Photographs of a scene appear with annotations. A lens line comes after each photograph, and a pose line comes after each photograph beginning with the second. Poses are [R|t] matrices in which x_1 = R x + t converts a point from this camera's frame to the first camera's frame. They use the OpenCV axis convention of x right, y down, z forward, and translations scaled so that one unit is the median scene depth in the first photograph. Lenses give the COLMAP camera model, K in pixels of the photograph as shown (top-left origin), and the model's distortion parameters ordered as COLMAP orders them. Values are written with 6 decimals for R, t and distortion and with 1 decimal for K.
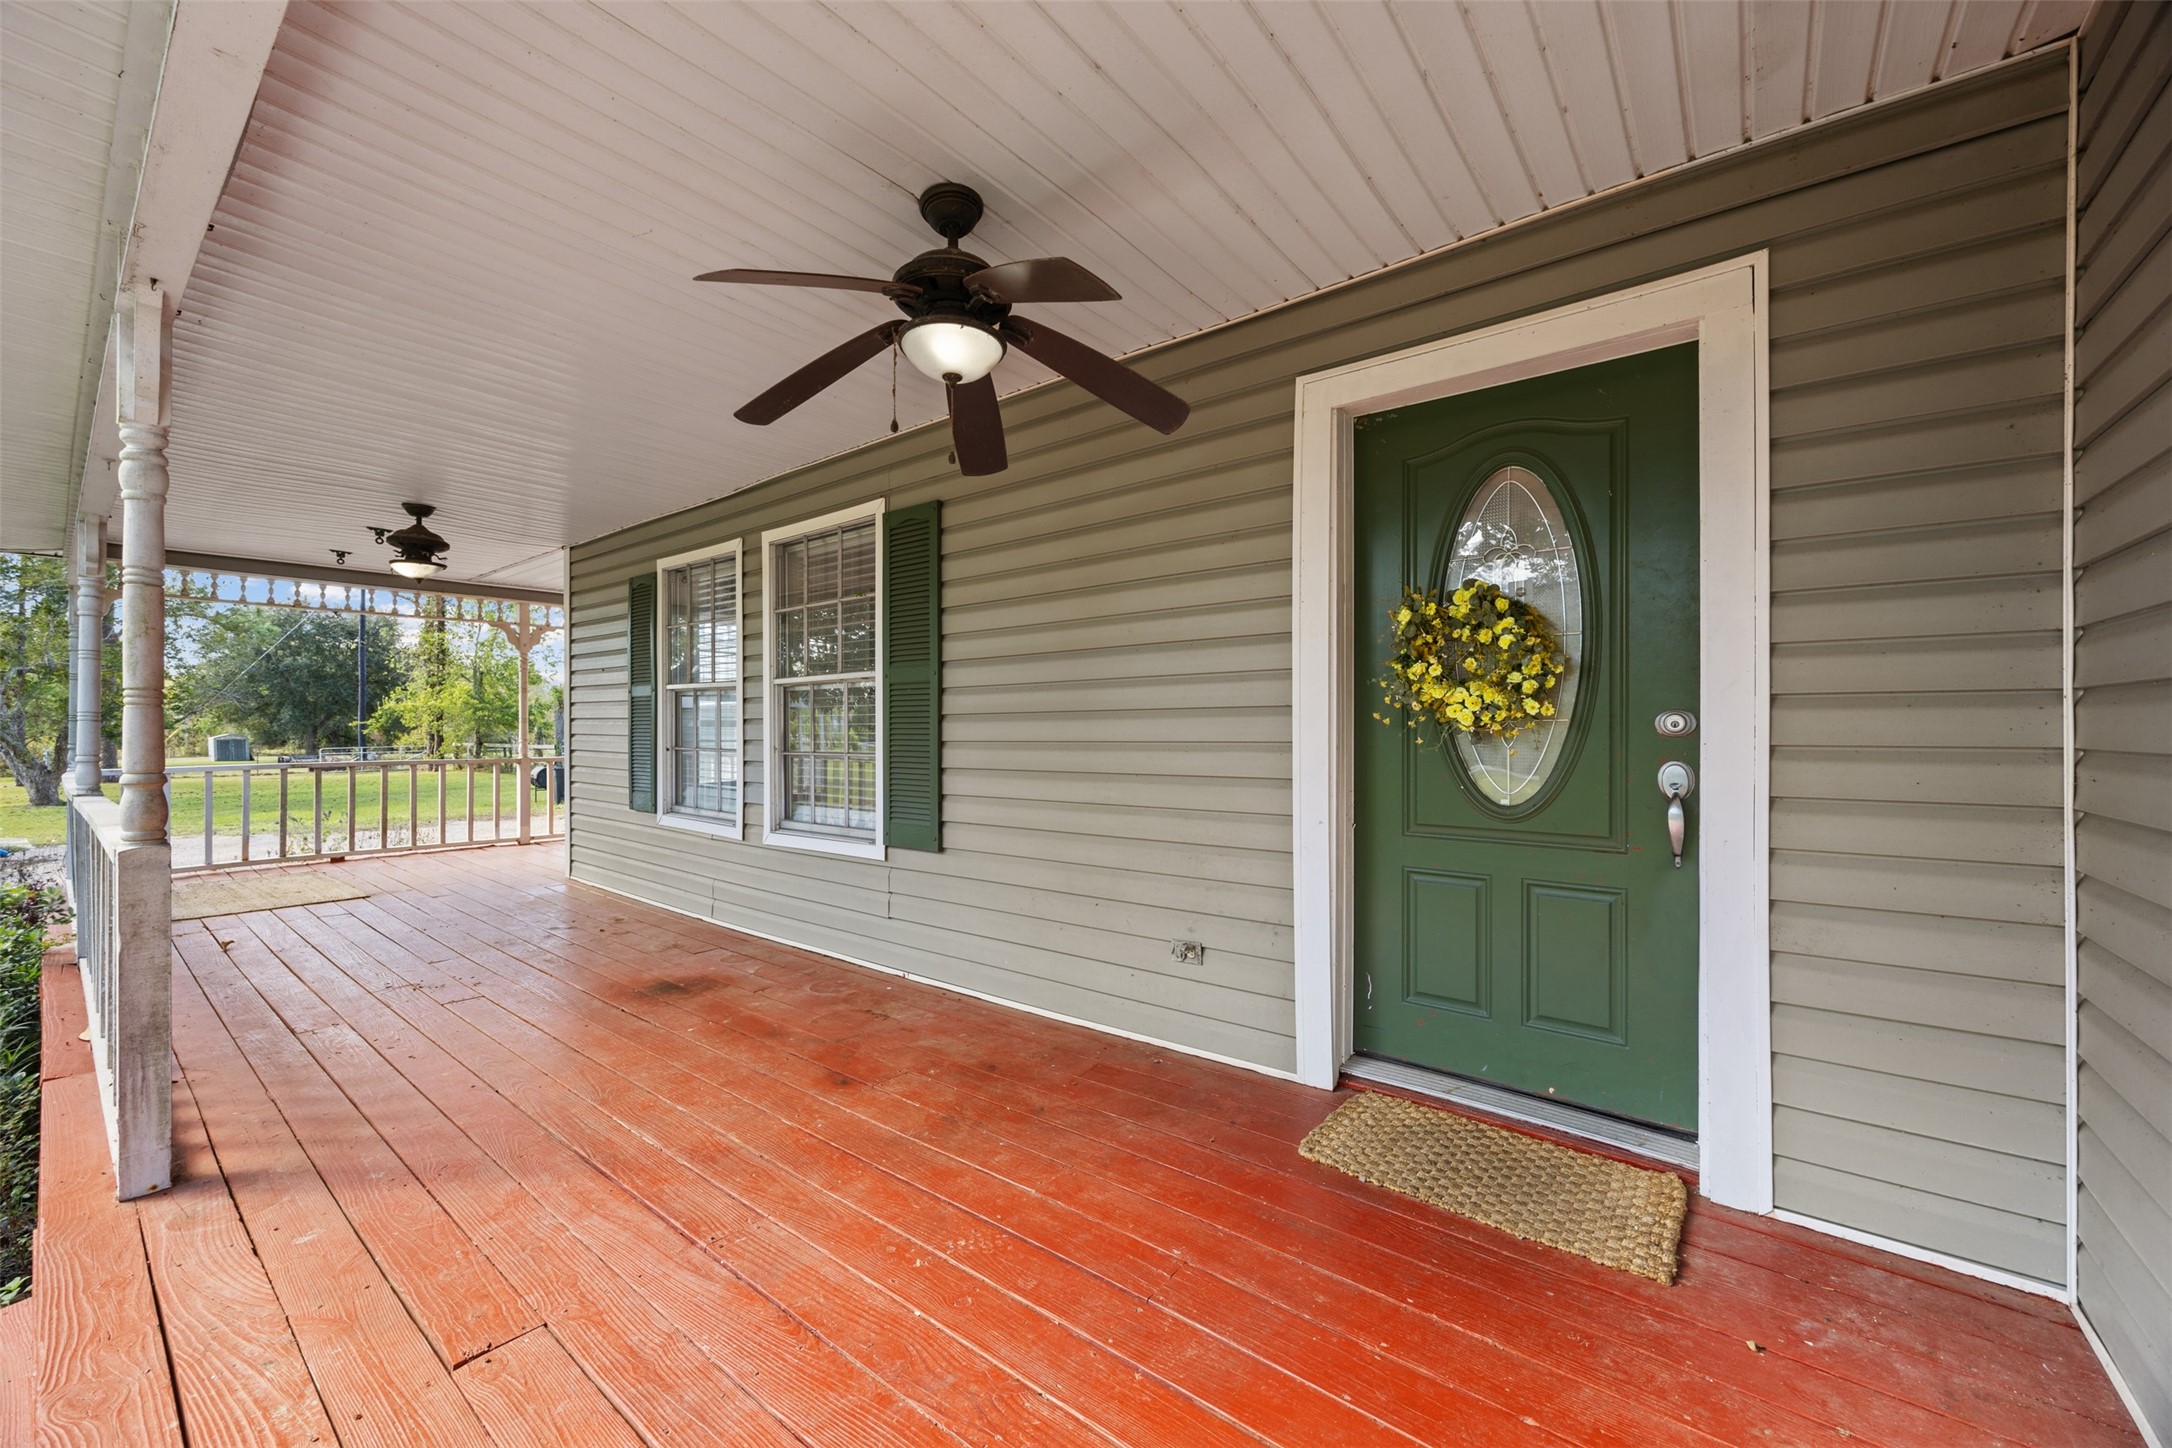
lens RADIAL K [[840.5, 0, 1086.0], [0, 840.5, 724.0], [0, 0, 1]] dist [0.000512, 0.000012]
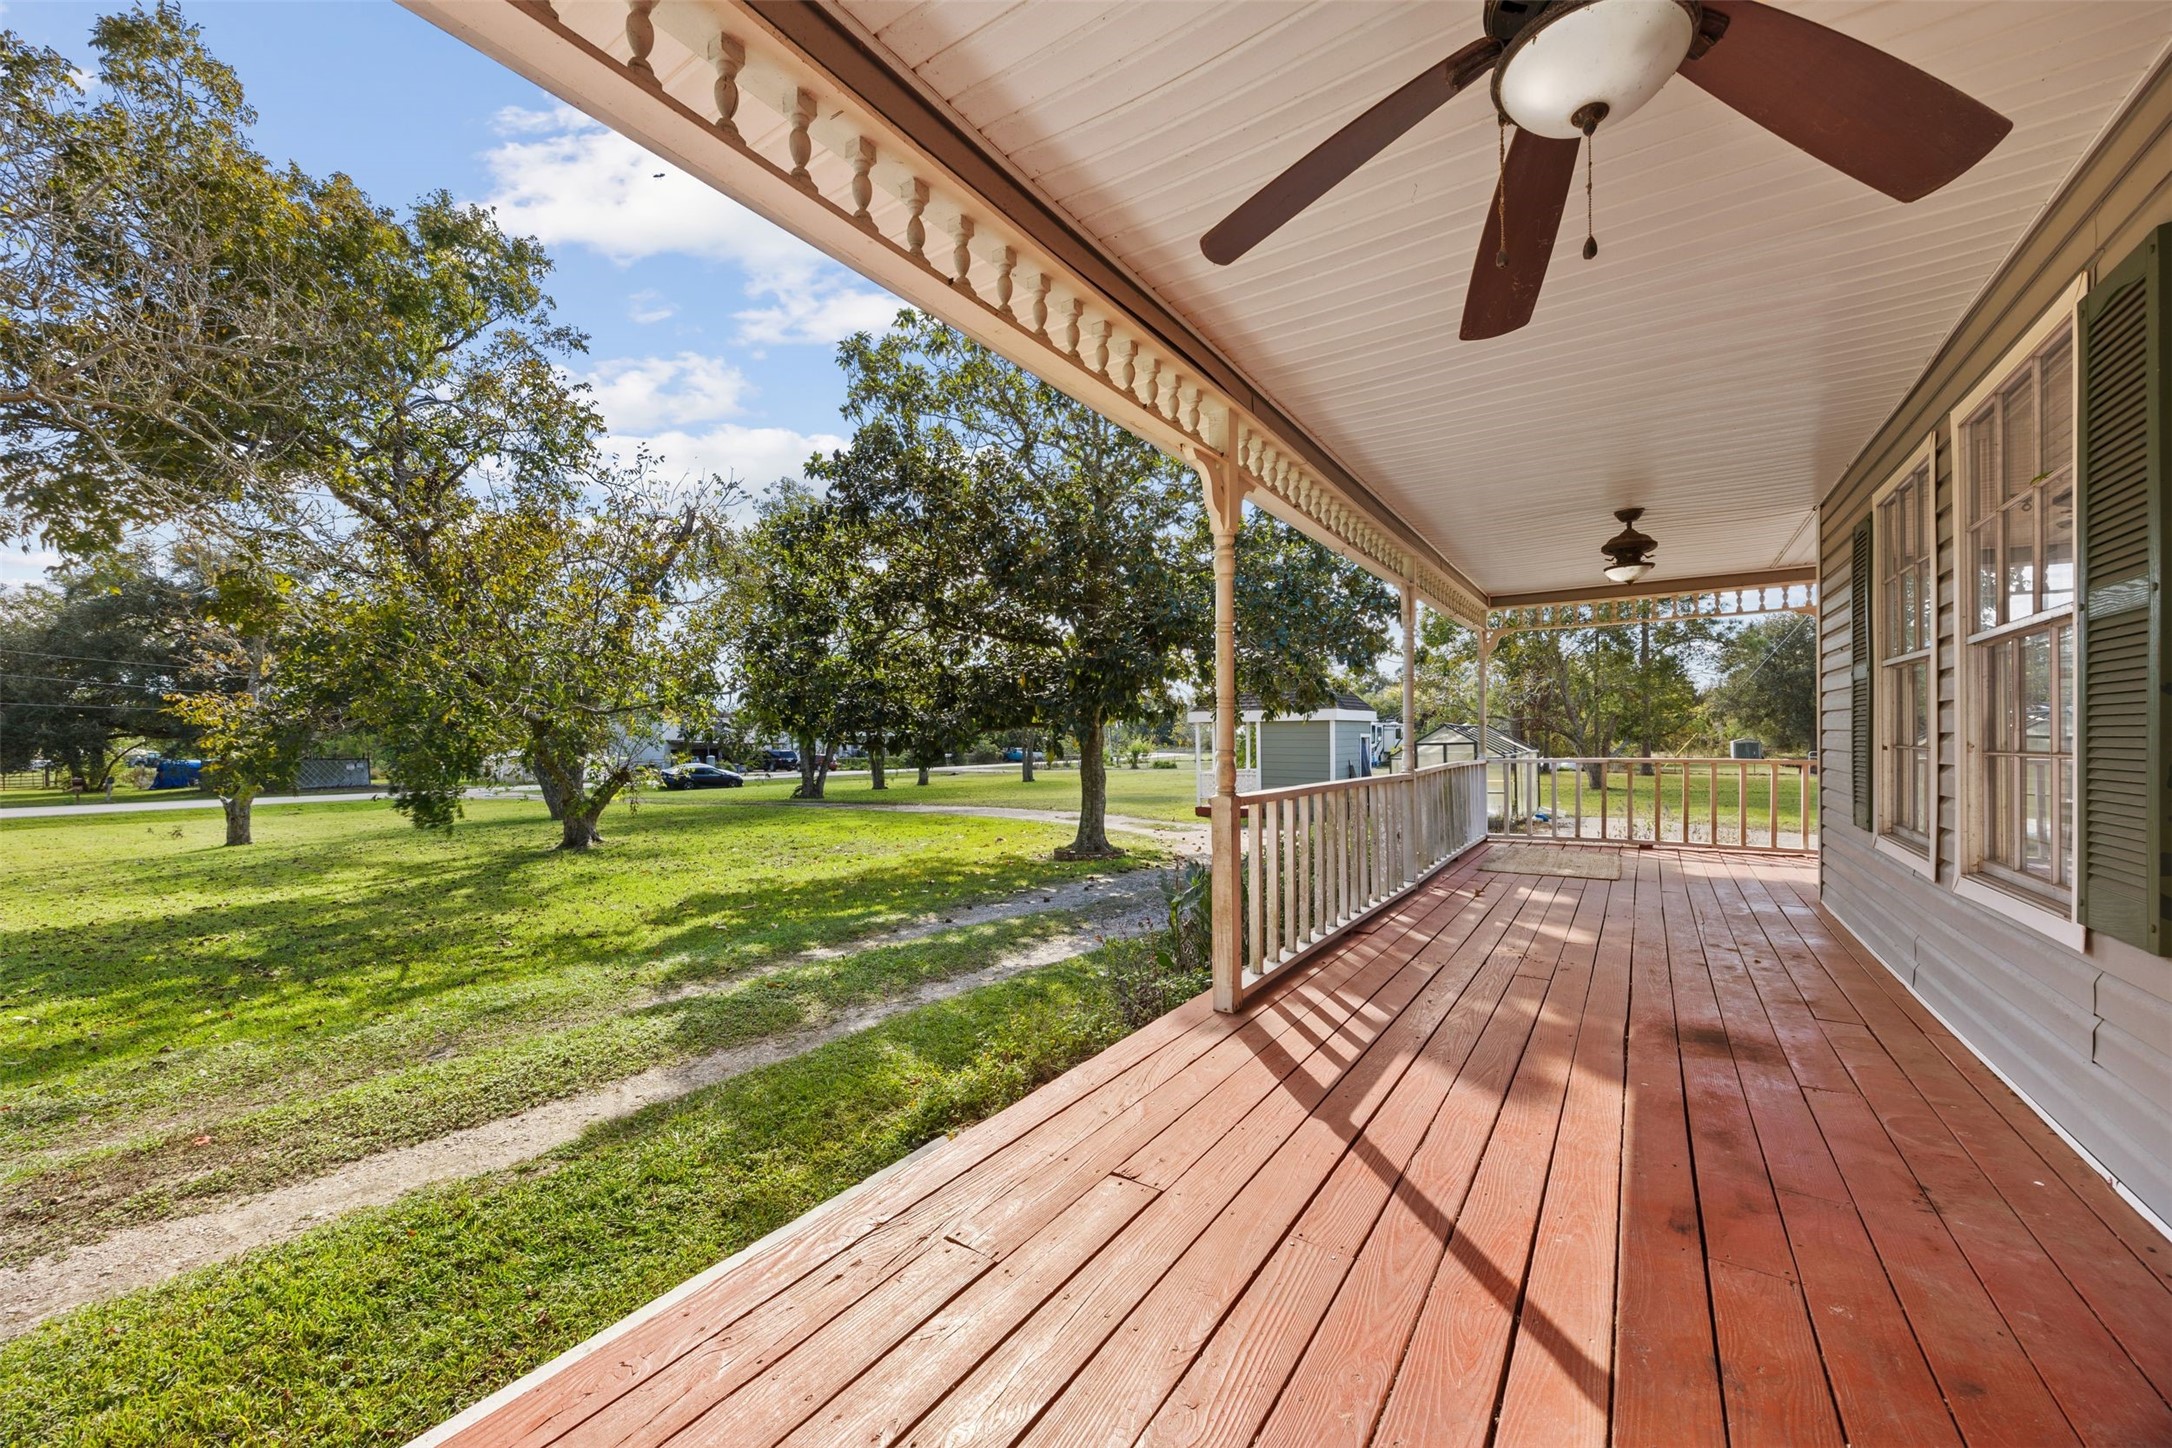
lens RADIAL K [[825.5, 0, 1086.8], [0, 825.5, 745.9], [0, 0, 1]] dist [-0.000167, -0.000058]
pose [[0.084648, 0.006500, -0.996390, 0.168678], [0.014033, 0.999872, 0.007715, 0.013522], [0.996312, -0.014636, 0.084546, 0.241884]]
